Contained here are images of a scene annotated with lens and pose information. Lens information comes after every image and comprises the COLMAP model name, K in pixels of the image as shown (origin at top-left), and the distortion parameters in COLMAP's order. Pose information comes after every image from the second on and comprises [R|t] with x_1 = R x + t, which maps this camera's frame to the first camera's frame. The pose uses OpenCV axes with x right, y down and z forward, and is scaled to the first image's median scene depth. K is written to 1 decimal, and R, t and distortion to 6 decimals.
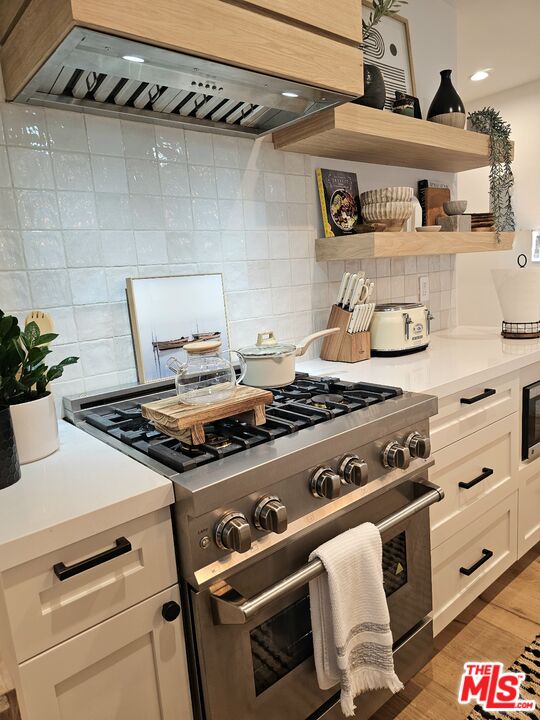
lens RADIAL K [[485.7, 0, 272.5], [0, 485.7, 357.5], [0, 0, 1]] dist [0.045688, -0.032153]
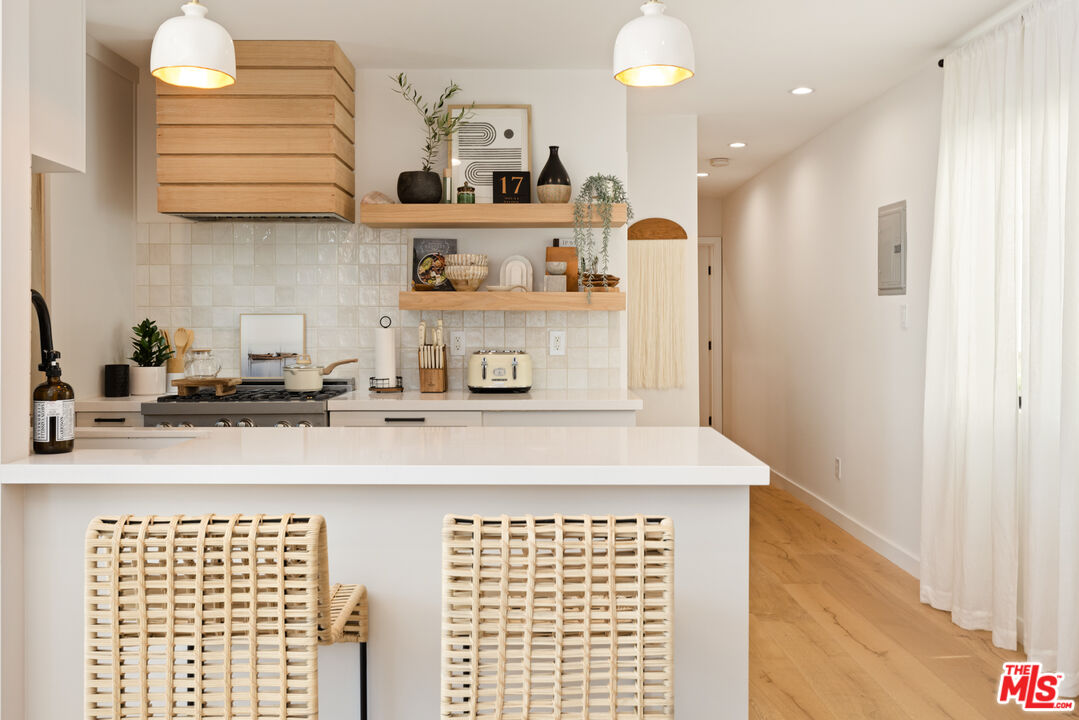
lens RADIAL K [[987.8, 0, 555.5], [0, 987.8, 332.6], [0, 0, 1]] dist [0.004237, 0.000000]
pose [[0.766854, 0.077146, -0.637168, 2.570034], [-0.161635, 0.983966, -0.075398, -0.016963], [0.621136, 0.160808, 0.767028, -0.878705]]
